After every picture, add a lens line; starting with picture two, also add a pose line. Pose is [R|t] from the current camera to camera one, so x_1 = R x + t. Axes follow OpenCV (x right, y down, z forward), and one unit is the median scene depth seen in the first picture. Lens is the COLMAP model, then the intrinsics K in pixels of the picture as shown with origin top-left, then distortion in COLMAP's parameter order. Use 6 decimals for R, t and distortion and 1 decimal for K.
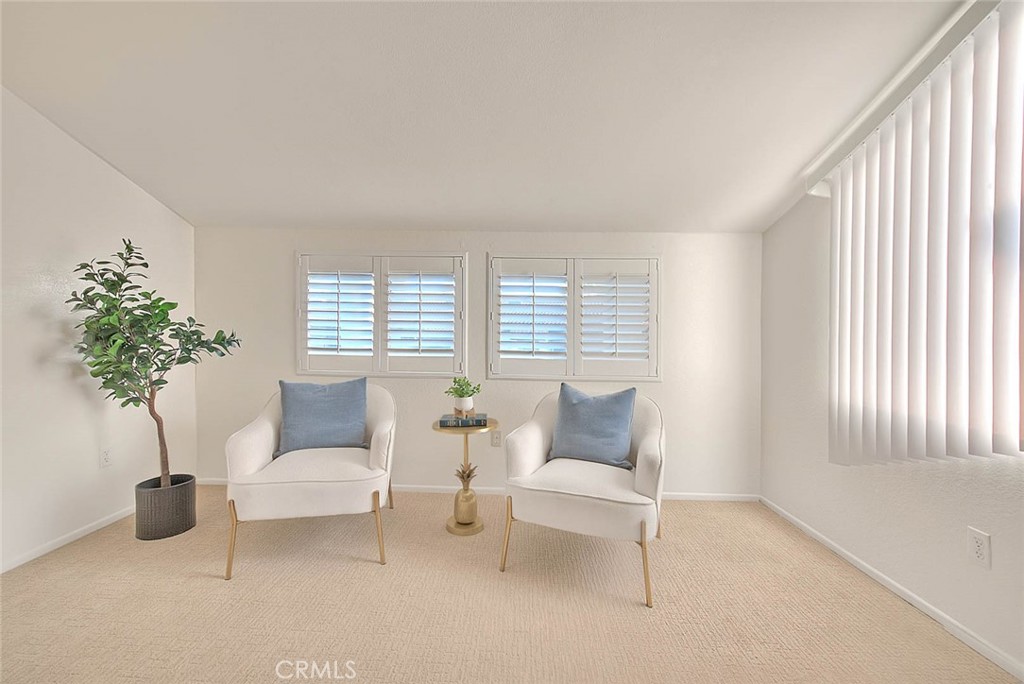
lens RADIAL K [[409.8, 0, 518.4], [0, 409.8, 331.3], [0, 0, 1]] dist [-0.000324, -0.000049]
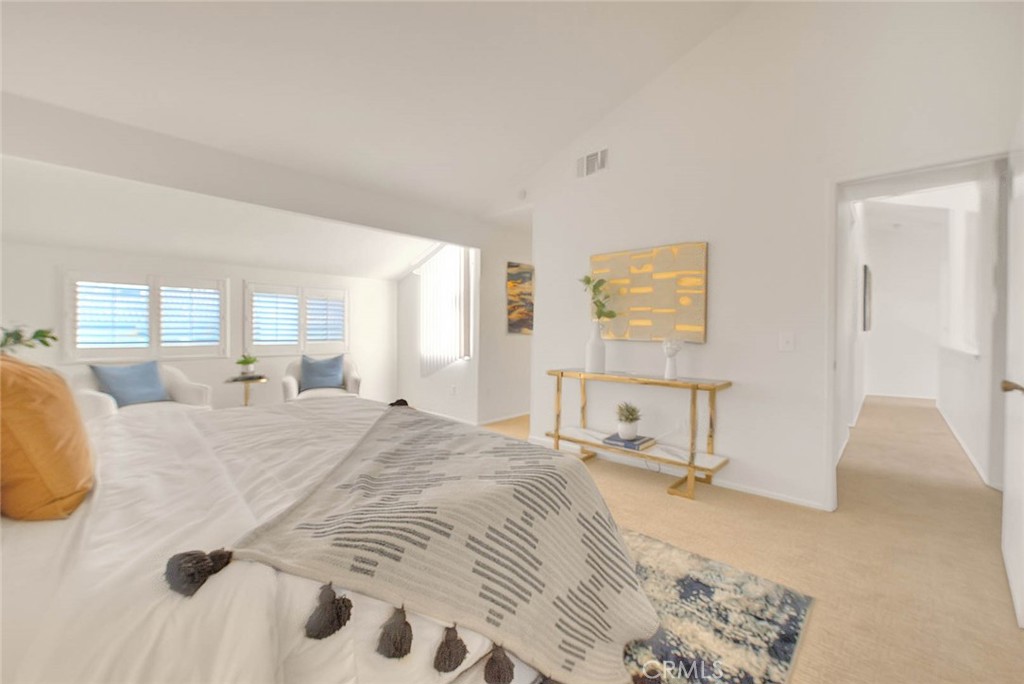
lens RADIAL K [[409.8, 0, 518.4], [0, 409.8, 331.3], [0, 0, 1]] dist [-0.000324, -0.000049]
pose [[0.679408, -0.014313, 0.733621, -0.646687], [0.000939, 0.999826, 0.018636, -0.019350], [-0.733760, -0.011972, 0.679303, -1.096851]]
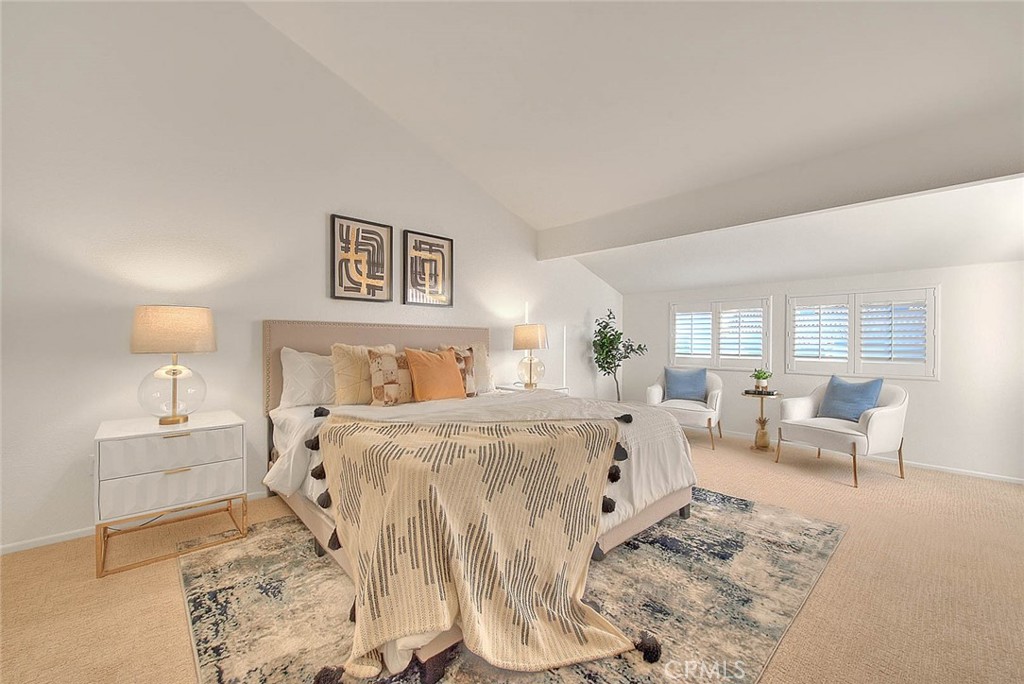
lens RADIAL K [[404.8, 0, 512.0], [0, 404.8, 342.0], [0, 0, 1]] dist [-0.001049, -0.000041]
pose [[0.674200, -0.012254, -0.738447, 0.456620], [0.007344, 0.999924, -0.009888, 0.002871], [0.738512, 0.001243, 0.674239, -1.045039]]
